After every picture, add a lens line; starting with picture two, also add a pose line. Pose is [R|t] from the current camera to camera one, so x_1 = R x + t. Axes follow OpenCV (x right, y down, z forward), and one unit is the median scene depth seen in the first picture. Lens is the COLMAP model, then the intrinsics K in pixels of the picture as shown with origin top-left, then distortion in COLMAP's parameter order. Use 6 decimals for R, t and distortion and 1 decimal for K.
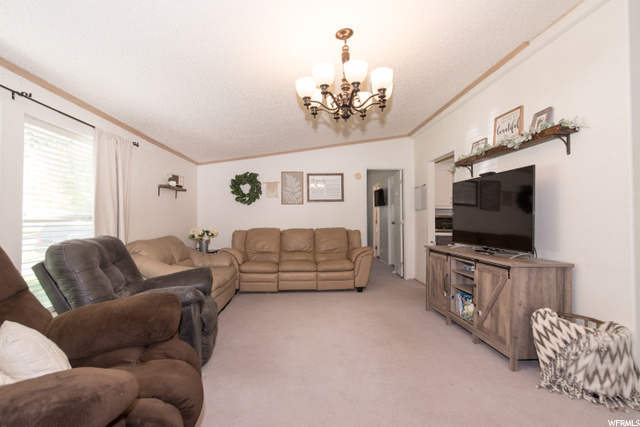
lens RADIAL K [[307.7, 0, 319.4], [0, 307.7, 217.0], [0, 0, 1]] dist [-0.002436, -0.000423]
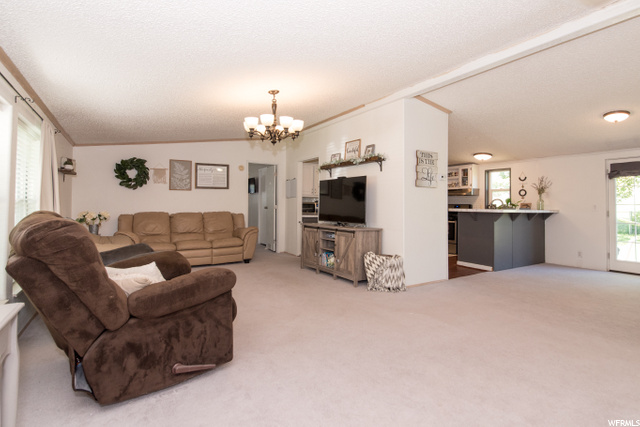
lens RADIAL K [[316.7, 0, 324.4], [0, 316.7, 212.0], [0, 0, 1]] dist [0.000804, 0.000149]
pose [[0.877422, -0.003402, 0.479707, -0.271053], [-0.011236, 0.999555, 0.027642, -0.001417], [-0.479587, -0.029644, 0.876993, -0.345492]]
